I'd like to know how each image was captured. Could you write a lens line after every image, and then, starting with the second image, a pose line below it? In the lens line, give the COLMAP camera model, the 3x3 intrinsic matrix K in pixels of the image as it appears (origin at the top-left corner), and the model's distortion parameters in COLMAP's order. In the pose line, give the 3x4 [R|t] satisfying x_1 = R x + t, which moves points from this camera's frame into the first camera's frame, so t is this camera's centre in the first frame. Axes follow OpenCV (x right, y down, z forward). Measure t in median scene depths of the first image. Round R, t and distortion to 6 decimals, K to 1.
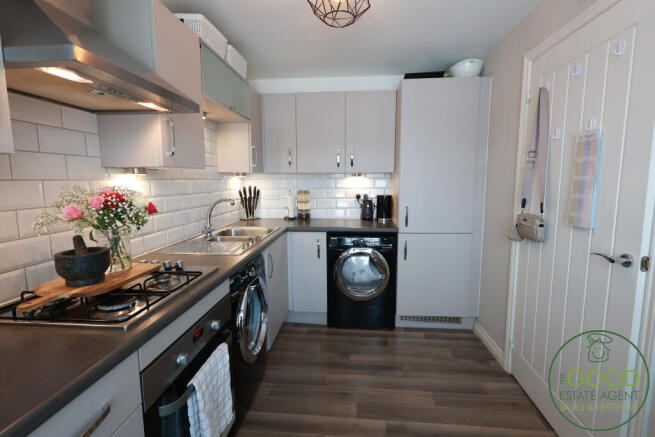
lens RADIAL K [[302.8, 0, 325.8], [0, 302.8, 218.4], [0, 0, 1]] dist [0.000261, 0.000316]
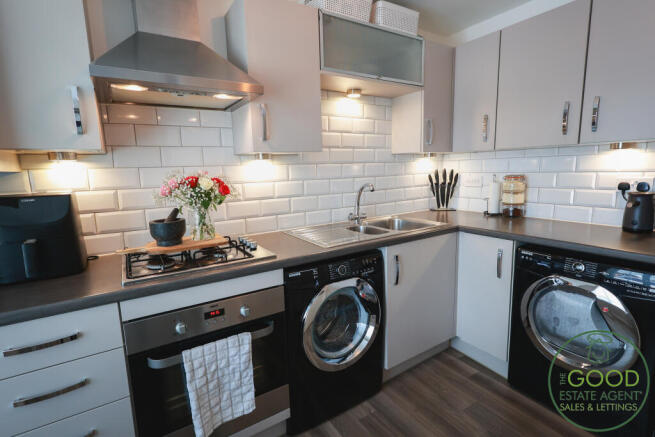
lens RADIAL K [[314.2, 0, 327.5], [0, 314.2, 218.5], [0, 0, 1]] dist [0.000223, 0.000299]
pose [[0.606671, 0.112165, -0.787000, 0.255192], [-0.075616, 0.993649, 0.083327, -0.024383], [0.791349, 0.008958, 0.611299, 0.261513]]
